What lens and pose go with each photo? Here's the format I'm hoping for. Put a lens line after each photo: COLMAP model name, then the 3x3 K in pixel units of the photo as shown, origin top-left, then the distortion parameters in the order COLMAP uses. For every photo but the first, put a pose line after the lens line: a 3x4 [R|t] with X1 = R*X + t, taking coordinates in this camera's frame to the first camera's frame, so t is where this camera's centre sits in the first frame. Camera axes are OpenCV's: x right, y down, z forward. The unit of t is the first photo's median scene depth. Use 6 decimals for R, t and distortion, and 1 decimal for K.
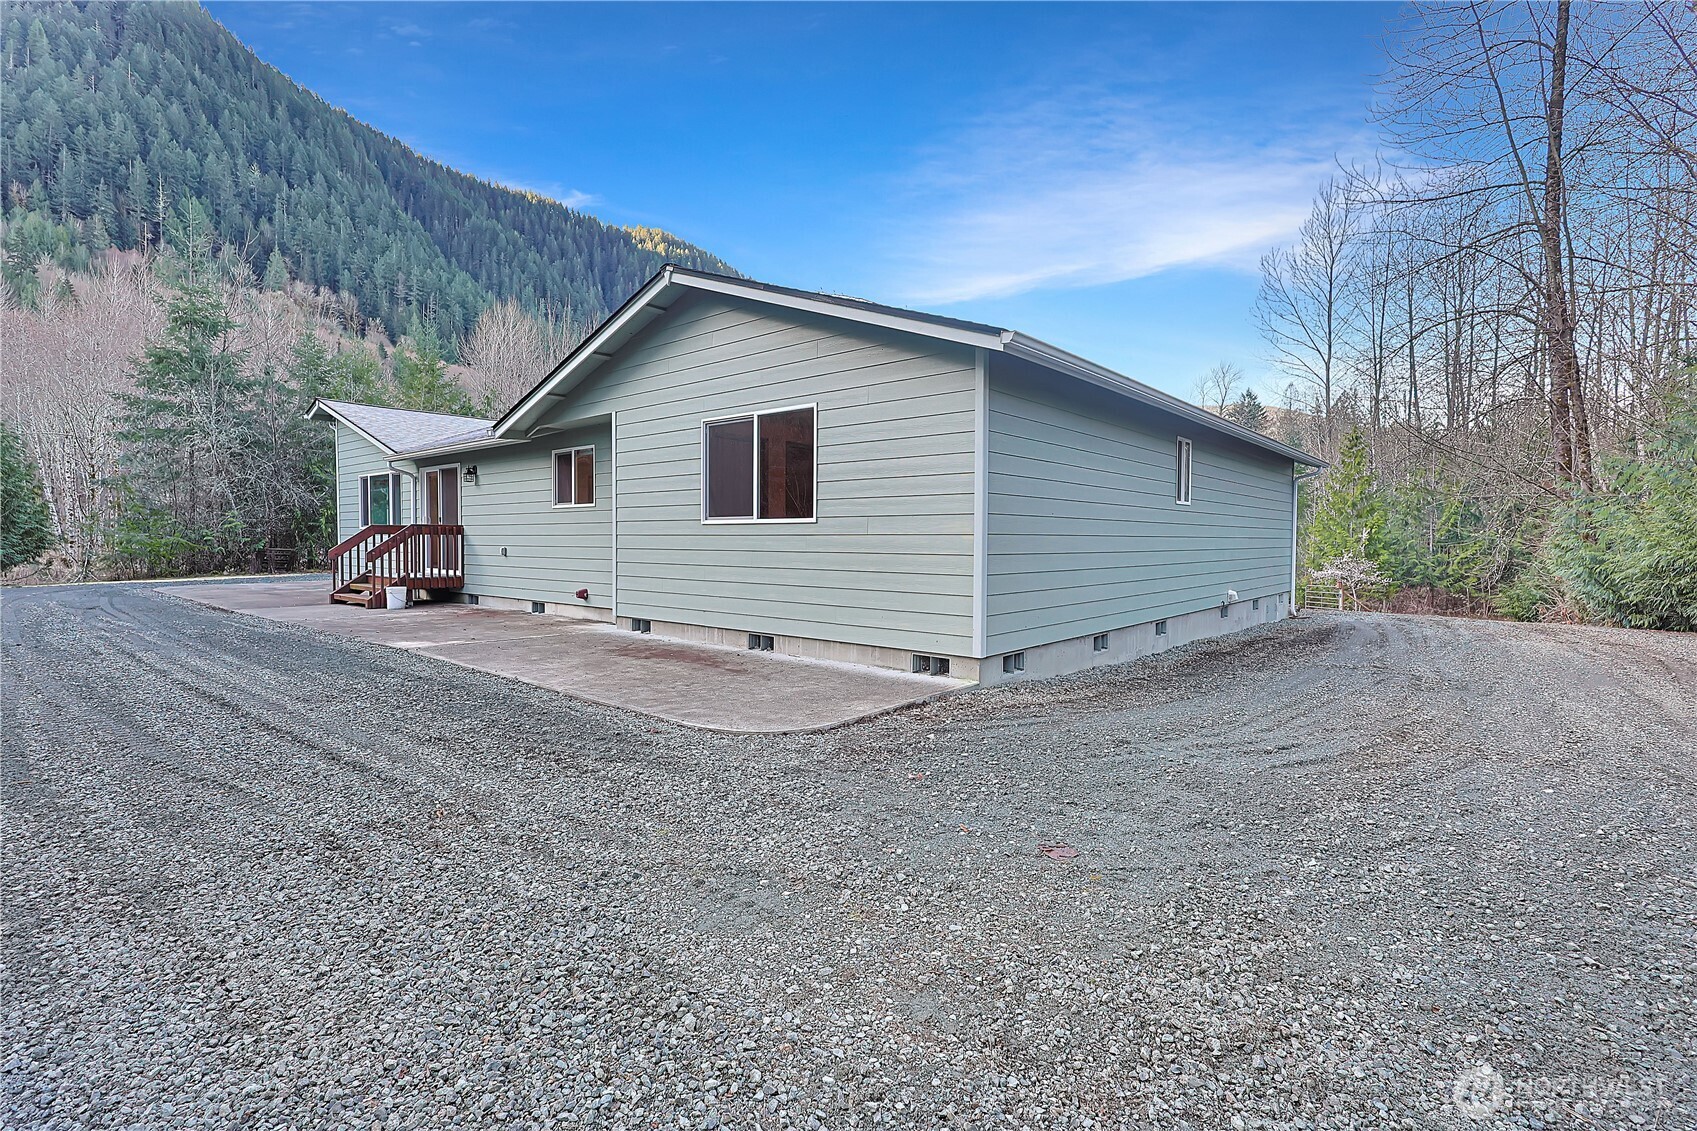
lens RADIAL K [[782.2, 0, 848.6], [0, 782.2, 560.0], [0, 0, 1]] dist [-0.001034, 0.000264]
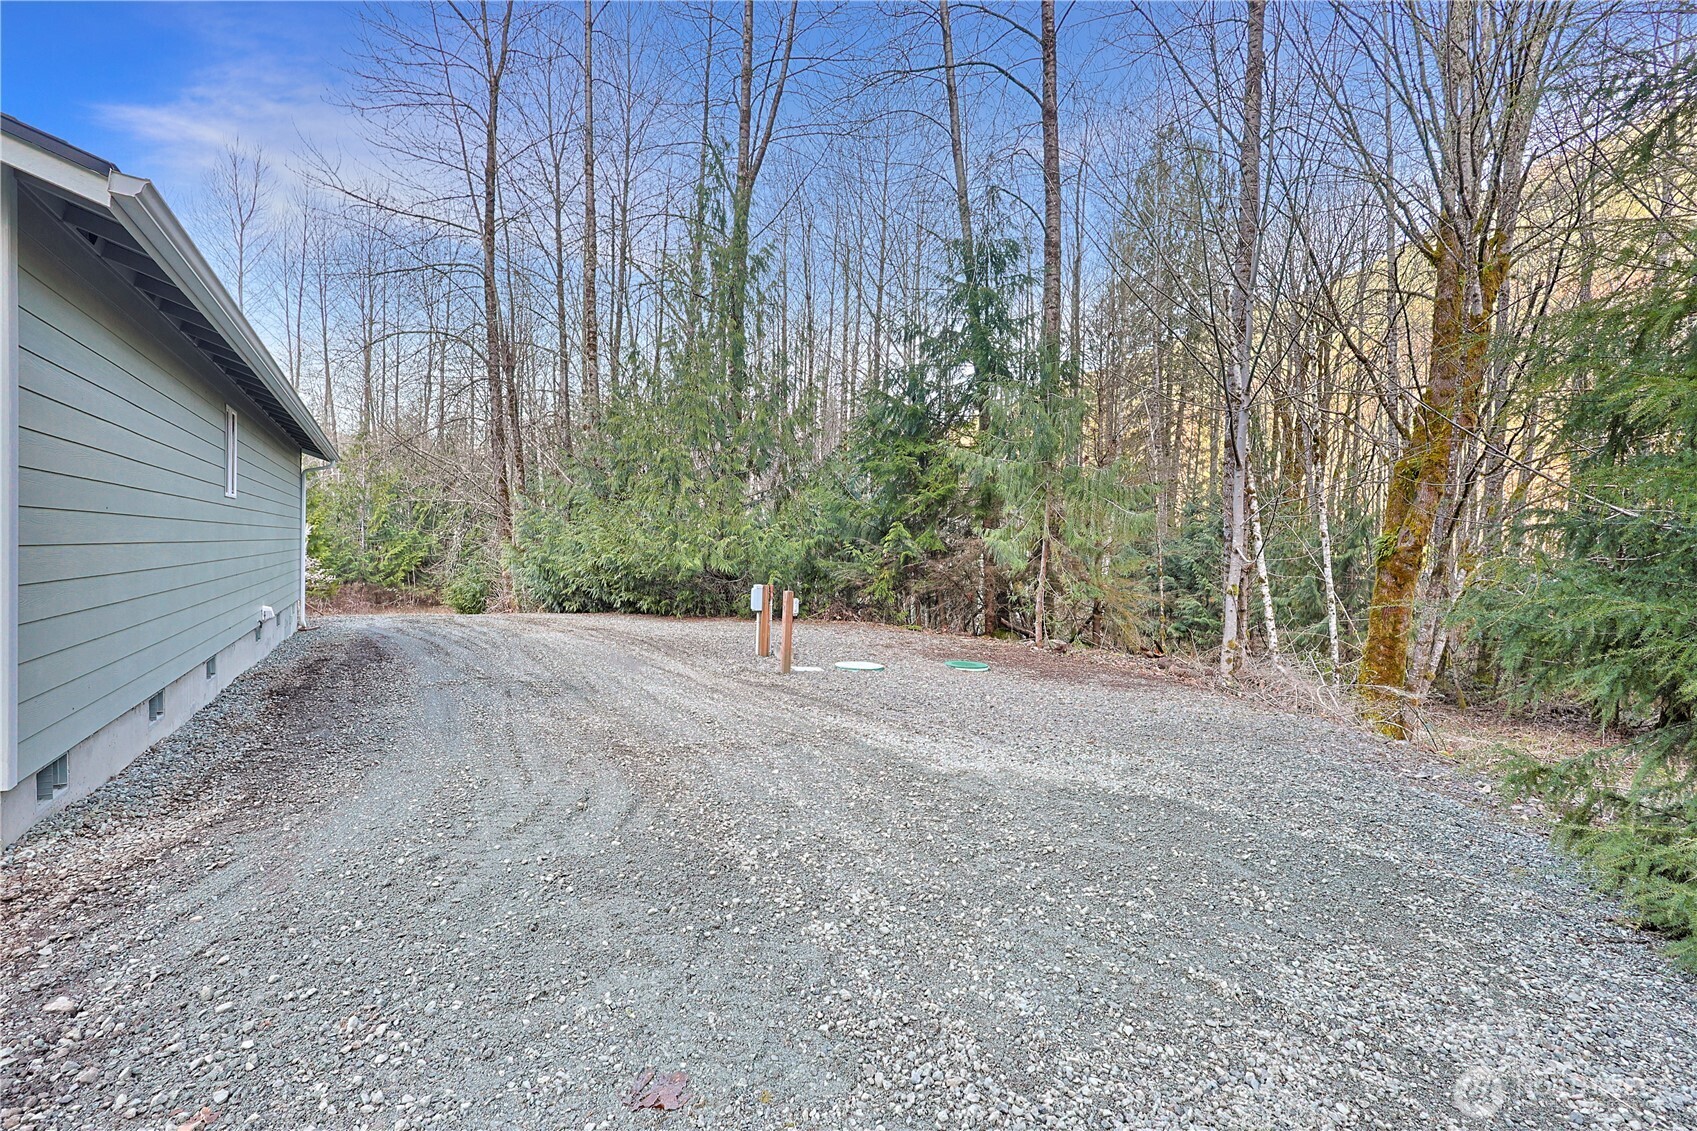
lens RADIAL K [[782.2, 0, 849.9], [0, 782.2, 558.4], [0, 0, 1]] dist [-0.001034, 0.000264]
pose [[0.328568, -0.009835, 0.944429, -0.066610], [0.003265, 0.999952, 0.009278, -0.014481], [-0.944475, 0.000035, 0.328584, 0.161693]]
